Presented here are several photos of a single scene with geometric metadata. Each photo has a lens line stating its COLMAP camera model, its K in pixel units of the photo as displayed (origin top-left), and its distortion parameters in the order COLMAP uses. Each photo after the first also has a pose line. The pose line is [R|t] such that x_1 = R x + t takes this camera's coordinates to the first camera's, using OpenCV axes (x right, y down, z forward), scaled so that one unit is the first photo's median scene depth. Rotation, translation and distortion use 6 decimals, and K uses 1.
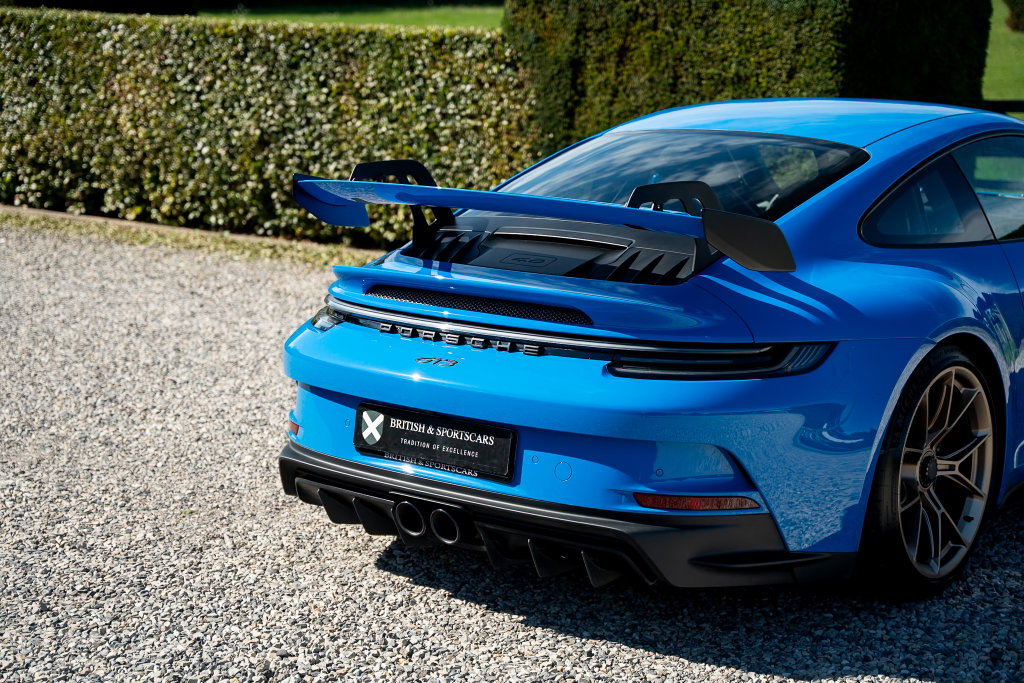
lens RADIAL K [[1745.3, 0, 537.0], [0, 1745.3, 353.8], [0, 0, 1]] dist [0.185257, 0.000000]
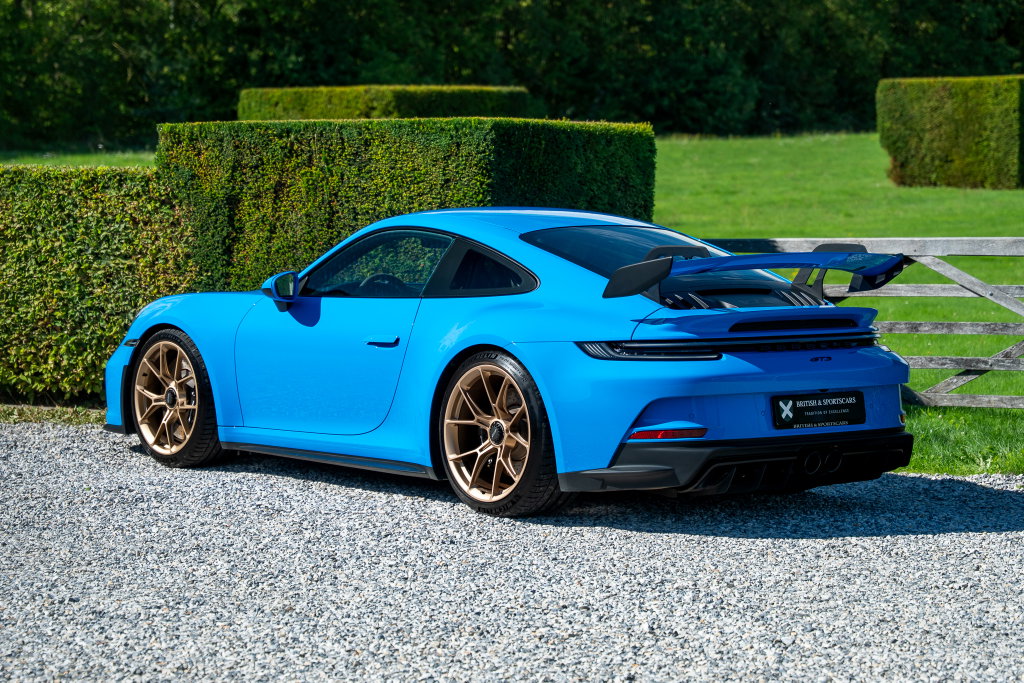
lens RADIAL K [[2607.9, 0, 575.9], [0, 2607.9, 367.3], [0, 0, 1]] dist [0.250807, 0.000000]
pose [[0.992936, -0.016883, 0.117446, 0.037542], [0.030067, 0.993320, -0.111404, 0.093562], [-0.114781, 0.114148, 0.986811, -0.445069]]
